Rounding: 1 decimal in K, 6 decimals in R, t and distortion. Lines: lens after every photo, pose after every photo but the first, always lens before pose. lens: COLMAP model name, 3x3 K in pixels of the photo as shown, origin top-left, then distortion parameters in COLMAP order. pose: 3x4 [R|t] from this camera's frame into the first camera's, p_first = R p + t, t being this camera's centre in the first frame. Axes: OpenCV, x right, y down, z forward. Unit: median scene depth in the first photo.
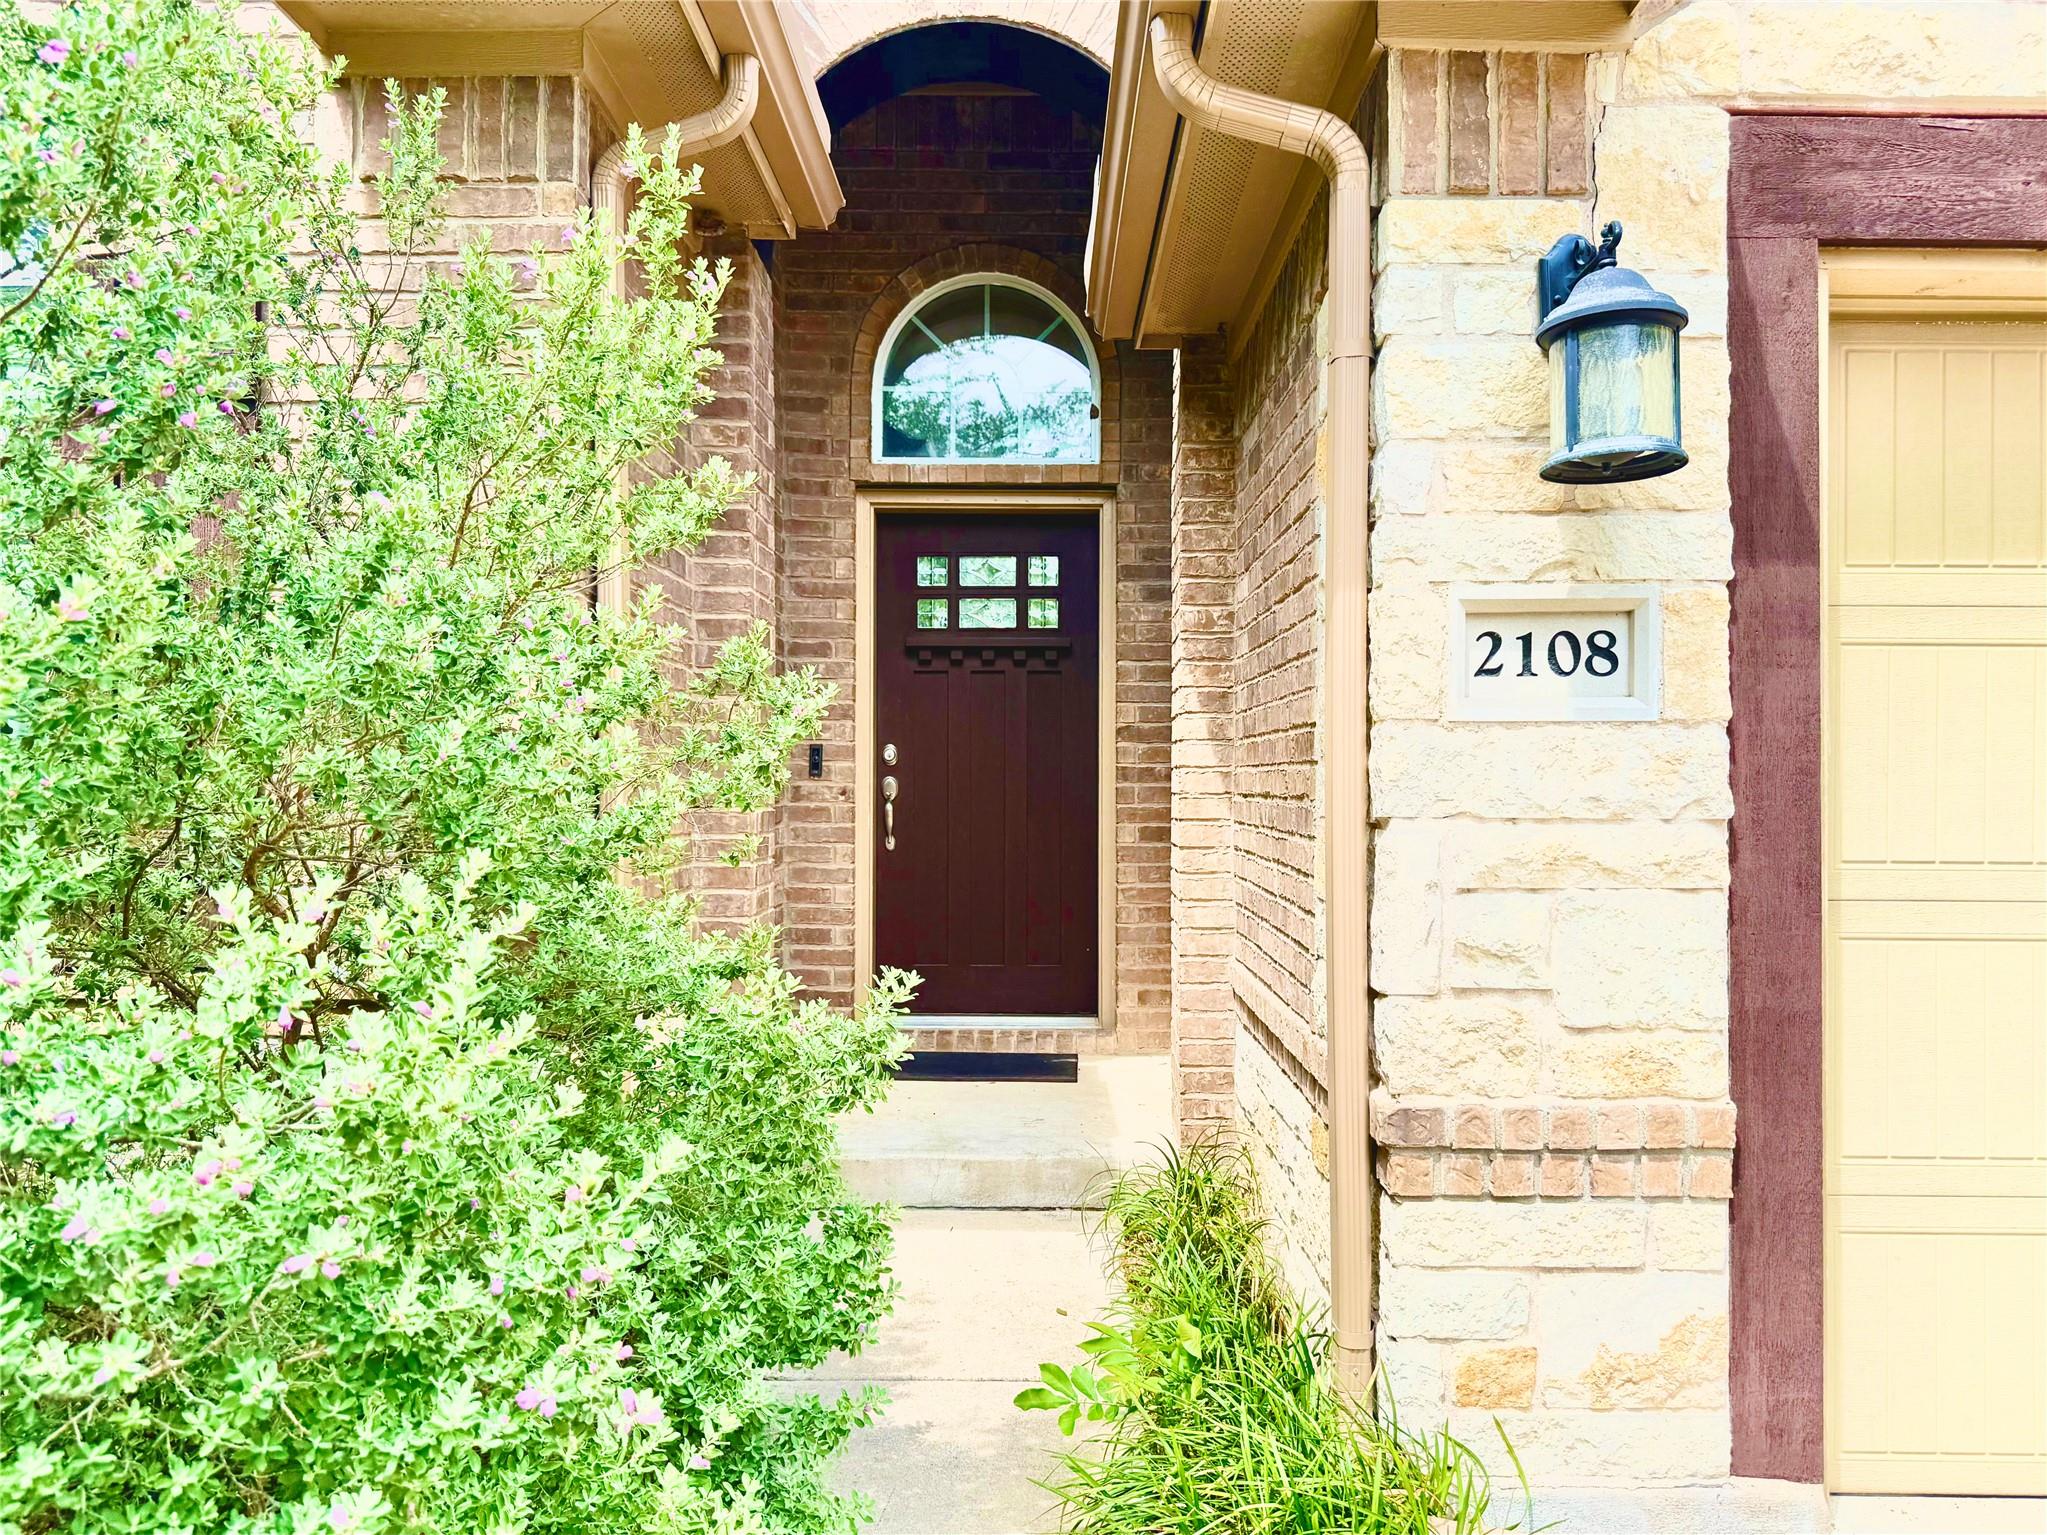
lens RADIAL K [[1415.7, 0, 975.3], [0, 1415.7, 775.2], [0, 0, 1]] dist [0.017194, -0.013565]
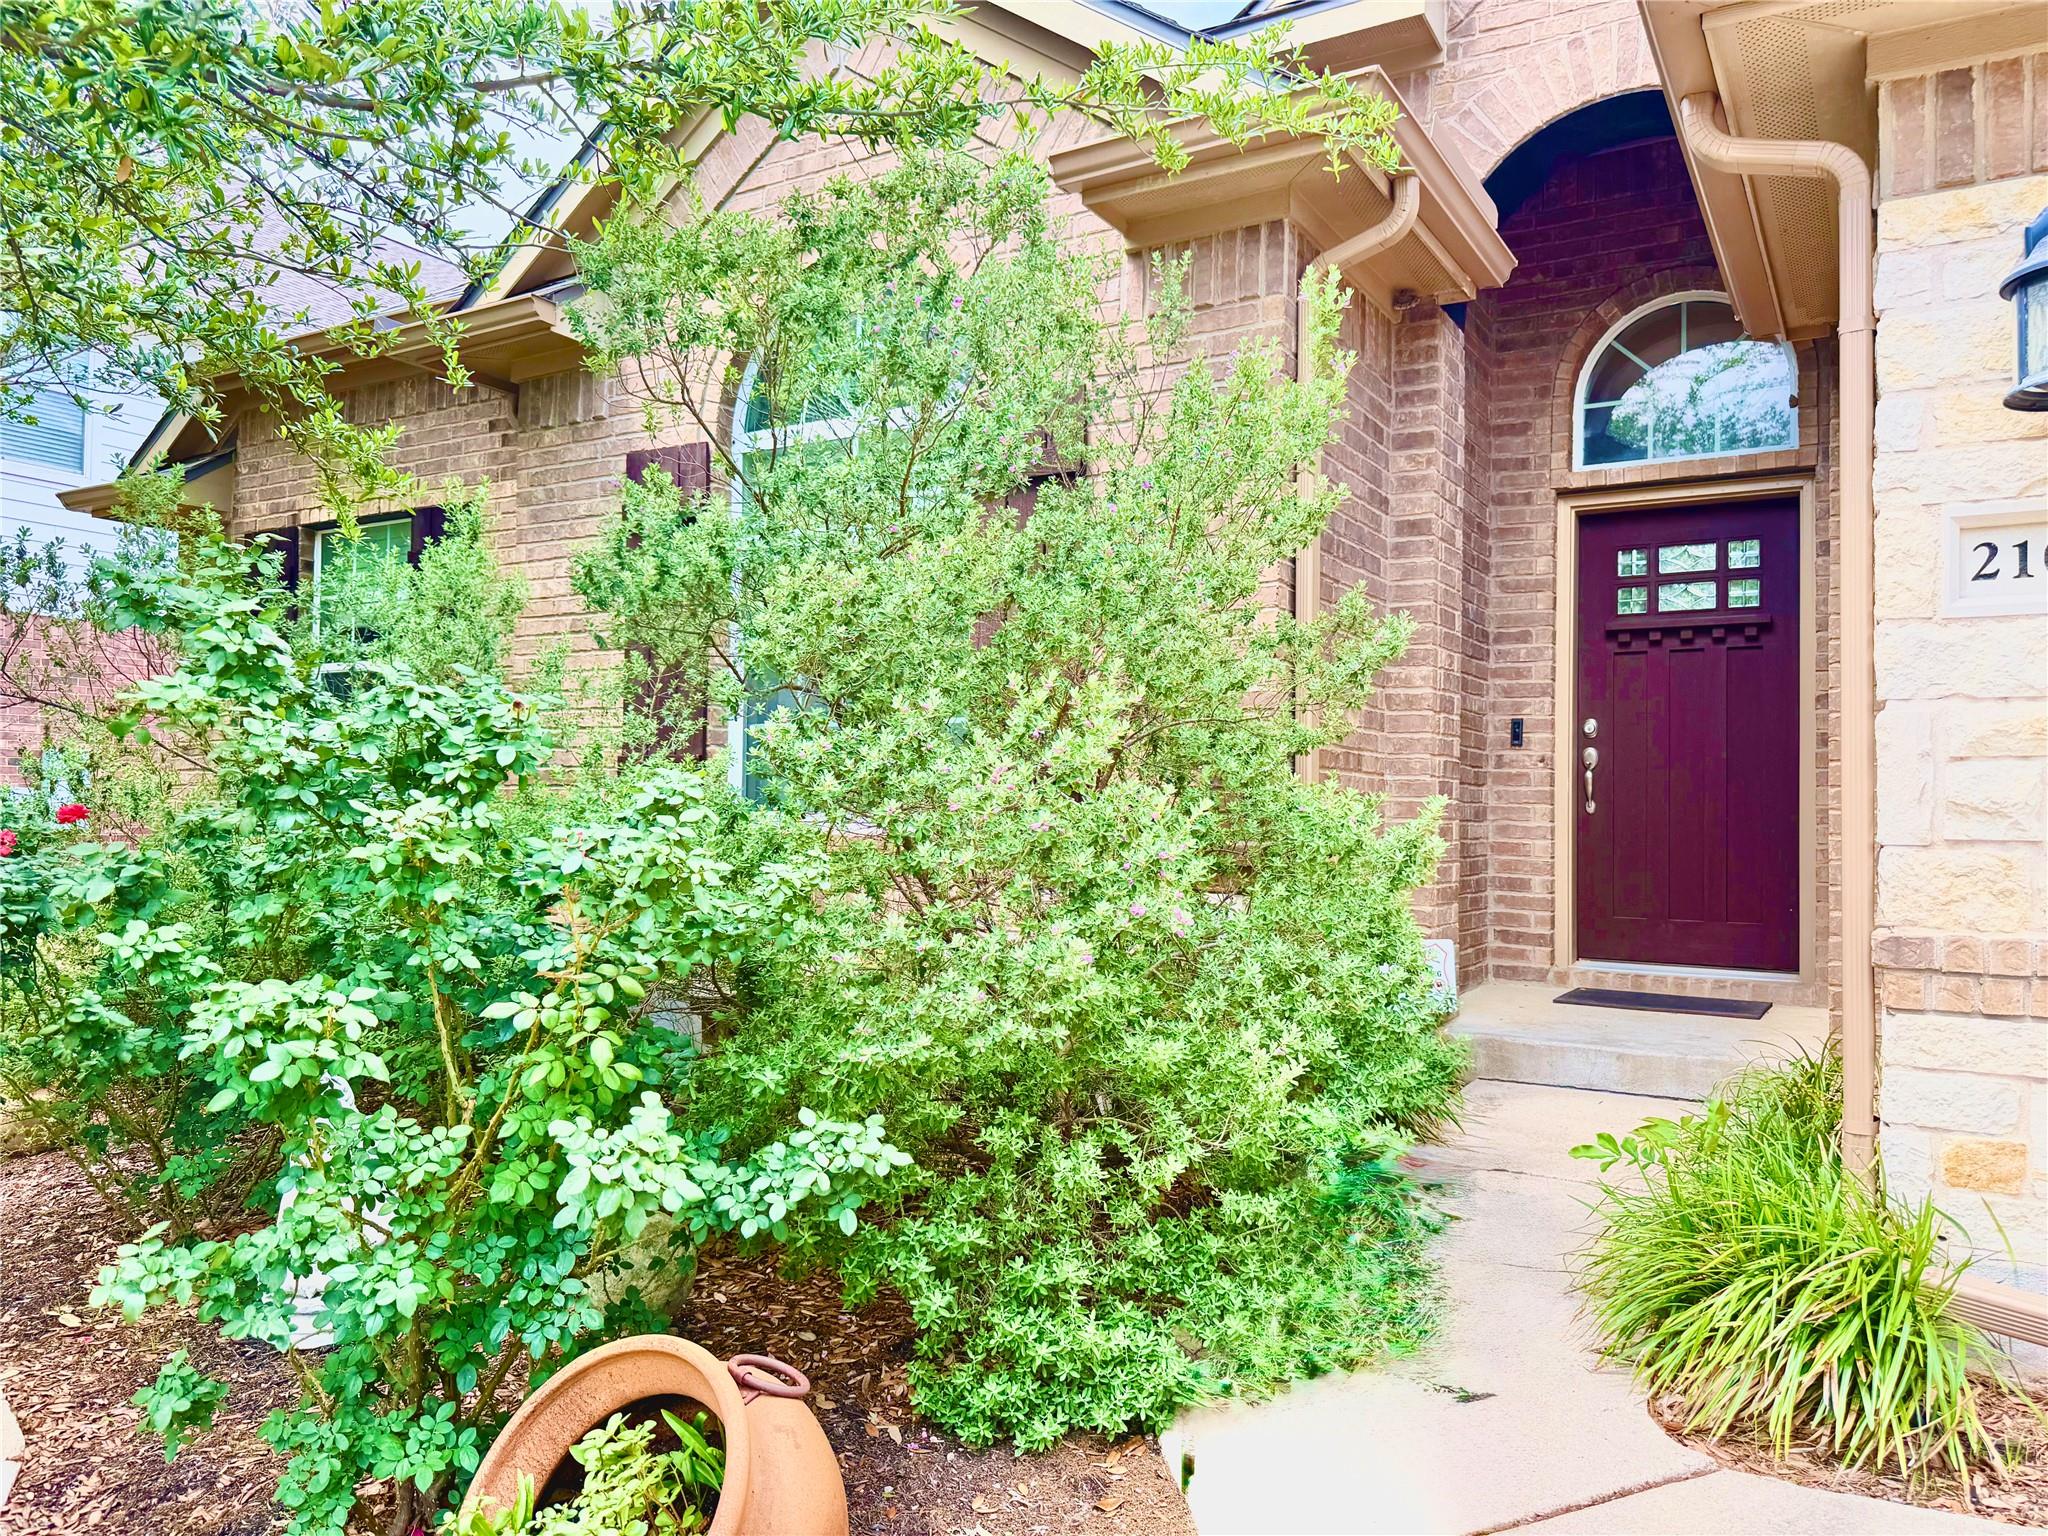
lens RADIAL K [[1416.4, 0, 1040.0], [0, 1416.4, 785.4], [0, 0, 1]] dist [0.017194, -0.013565]
pose [[0.866970, -0.003060, -0.498350, 0.244800], [-0.011194, 0.999609, -0.025612, 0.128953], [0.498234, 0.027783, 0.866597, -0.385807]]
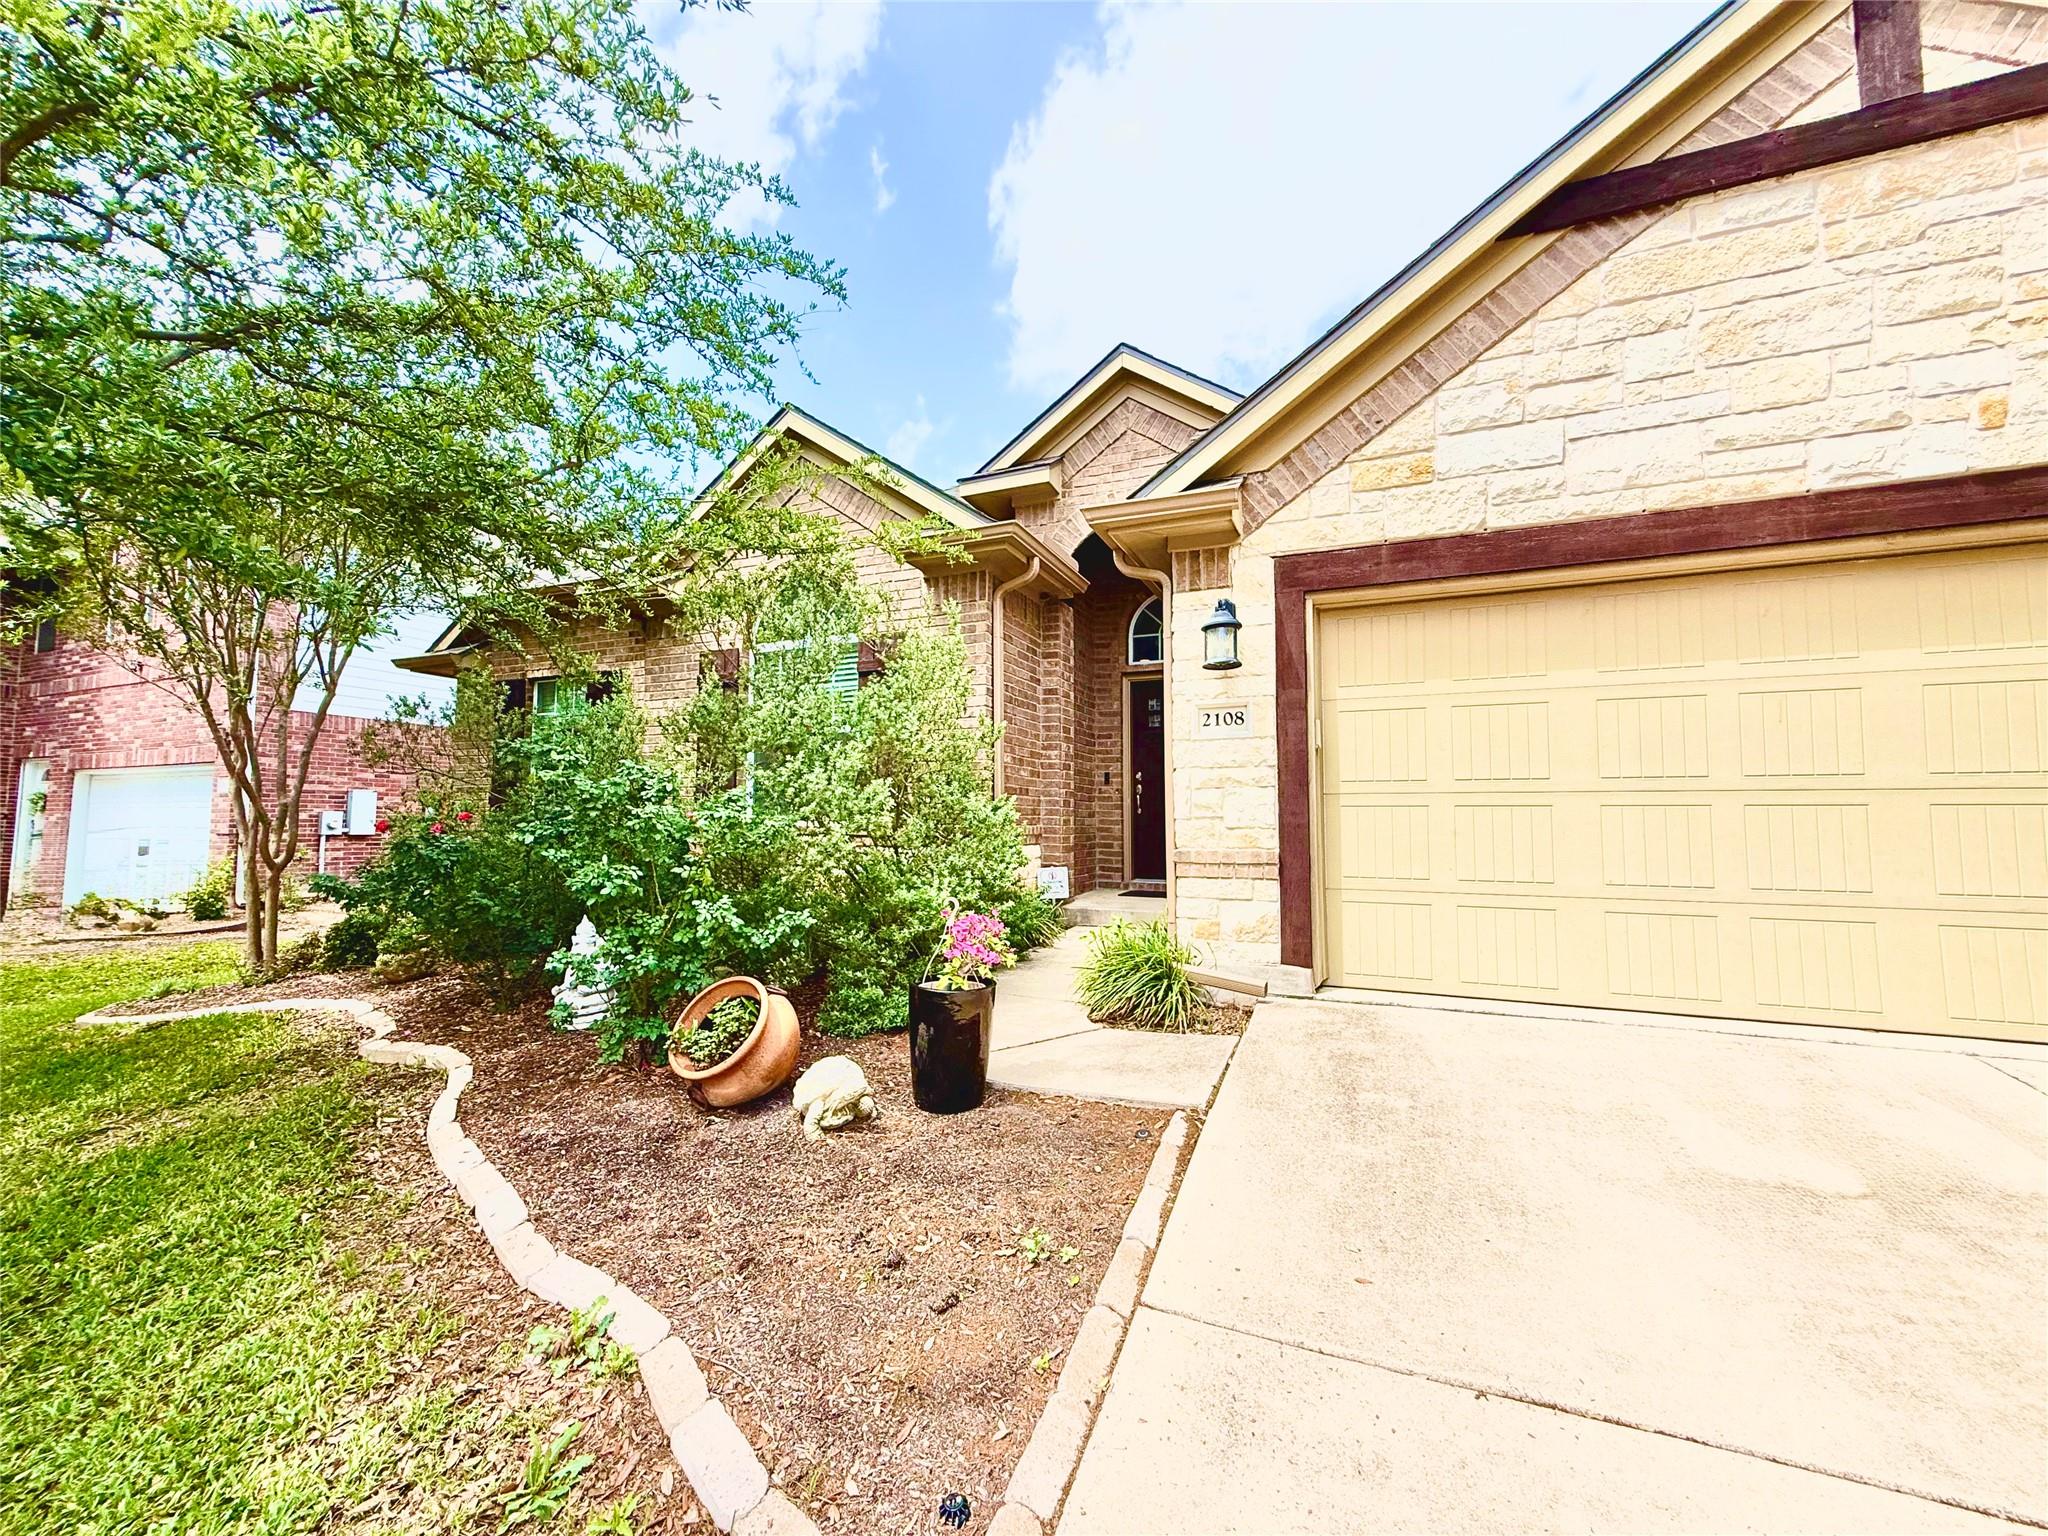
lens RADIAL K [[817.3, 0, 1030.7], [0, 817.3, 769.6], [0, 0, 1]] dist [-0.002368, 0.000594]
pose [[0.922335, -0.030615, -0.385177, 0.660664], [0.003046, 0.997401, -0.071981, 0.158388], [0.386379, 0.065218, 0.920031, -0.880532]]
